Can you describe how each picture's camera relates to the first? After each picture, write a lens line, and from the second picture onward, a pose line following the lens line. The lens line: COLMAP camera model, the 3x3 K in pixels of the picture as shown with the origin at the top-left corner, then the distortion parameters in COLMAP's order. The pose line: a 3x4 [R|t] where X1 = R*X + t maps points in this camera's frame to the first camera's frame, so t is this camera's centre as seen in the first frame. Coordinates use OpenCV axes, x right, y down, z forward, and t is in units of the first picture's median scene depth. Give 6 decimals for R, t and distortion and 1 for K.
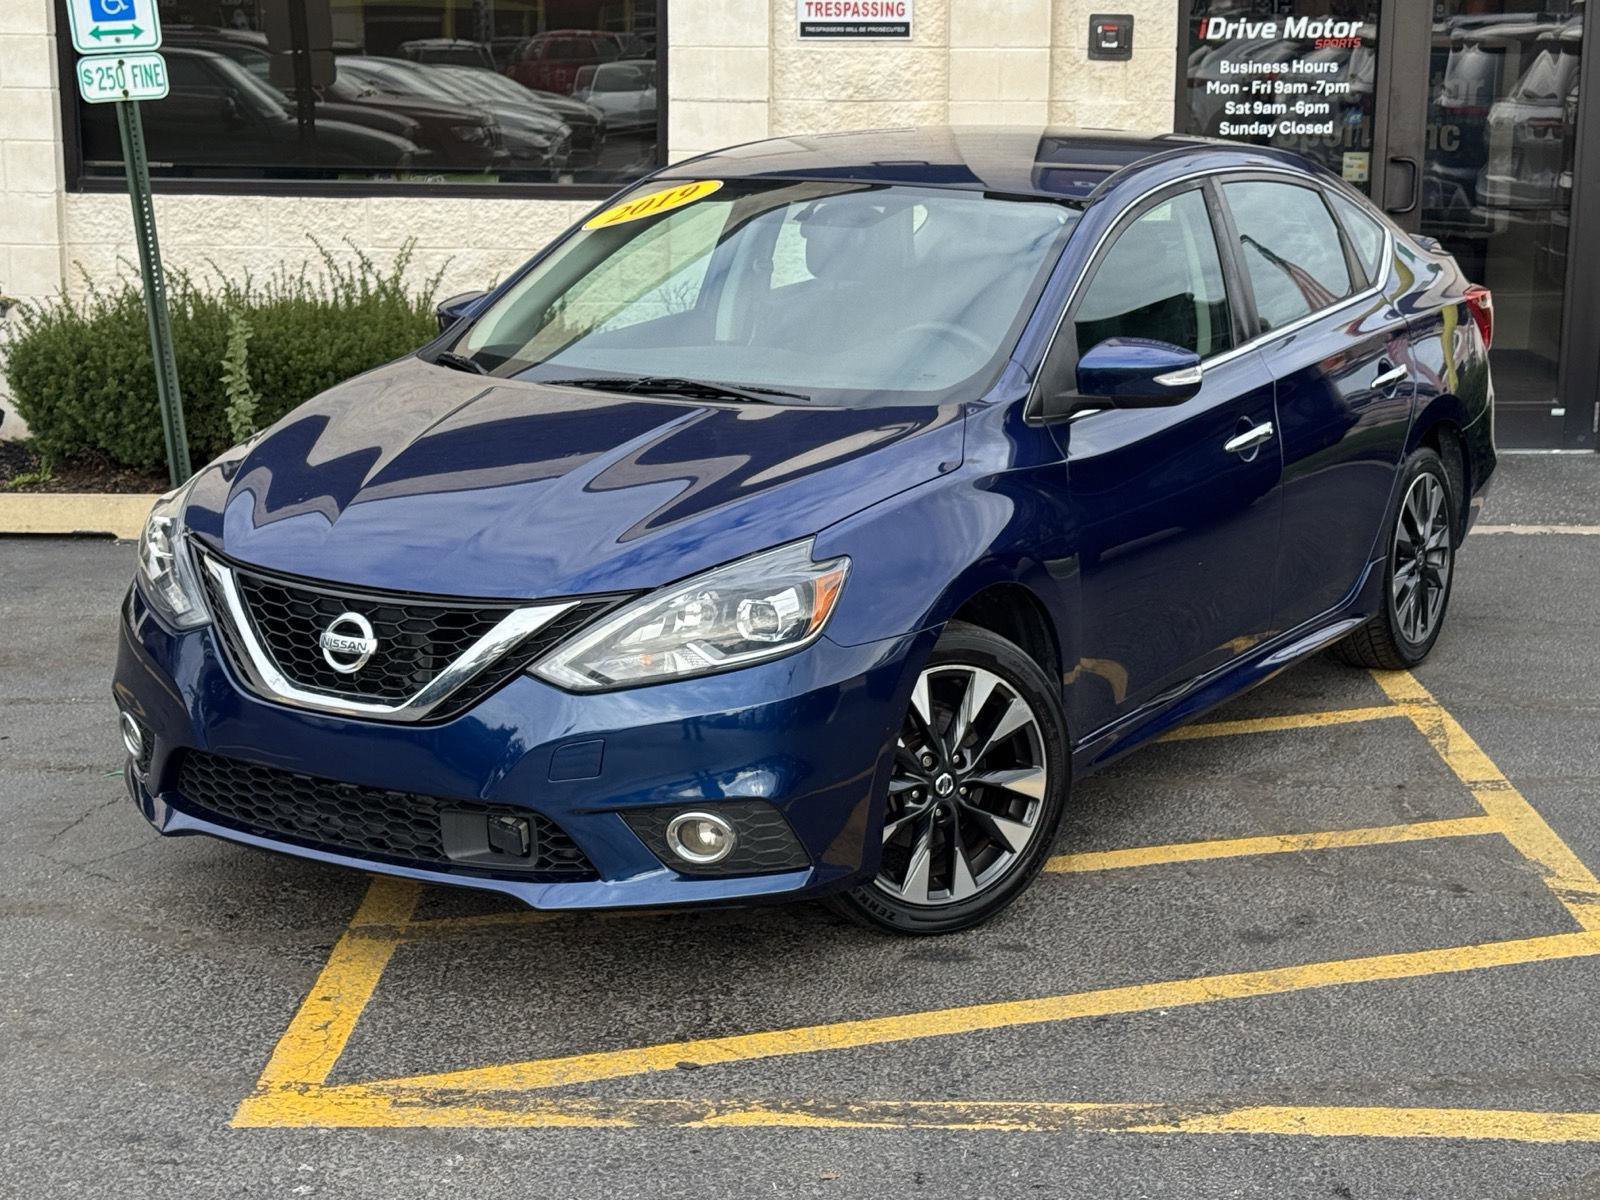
lens RADIAL K [[2643.0, 0, 824.5], [0, 2643.0, 608.2], [0, 0, 1]] dist [0.152458, -0.181773]
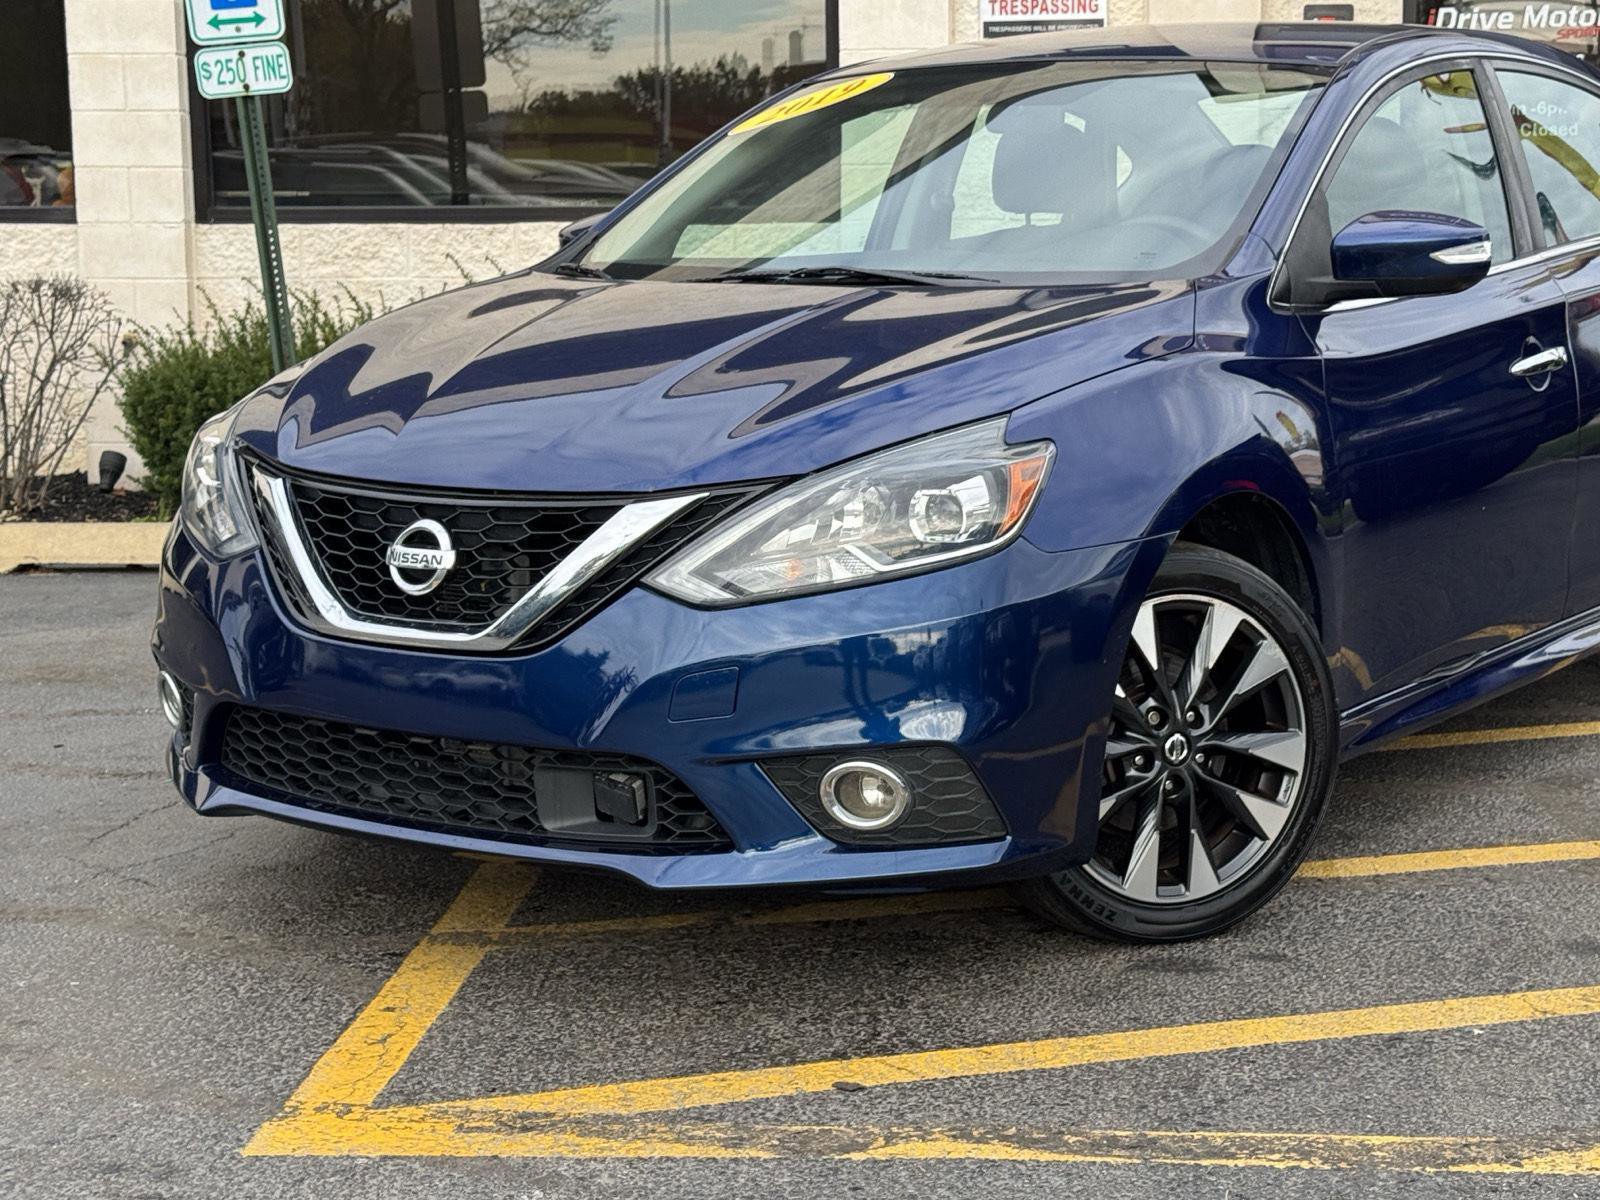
lens RADIAL K [[2676.0, 0, 838.1], [0, 2676.0, 568.9], [0, 0, 1]] dist [0.165251, -0.245501]
pose [[0.997940, -0.008687, -0.063566, -0.003878], [0.004313, 0.997634, -0.068618, 0.070927], [0.064012, 0.068203, 0.995616, 0.206037]]
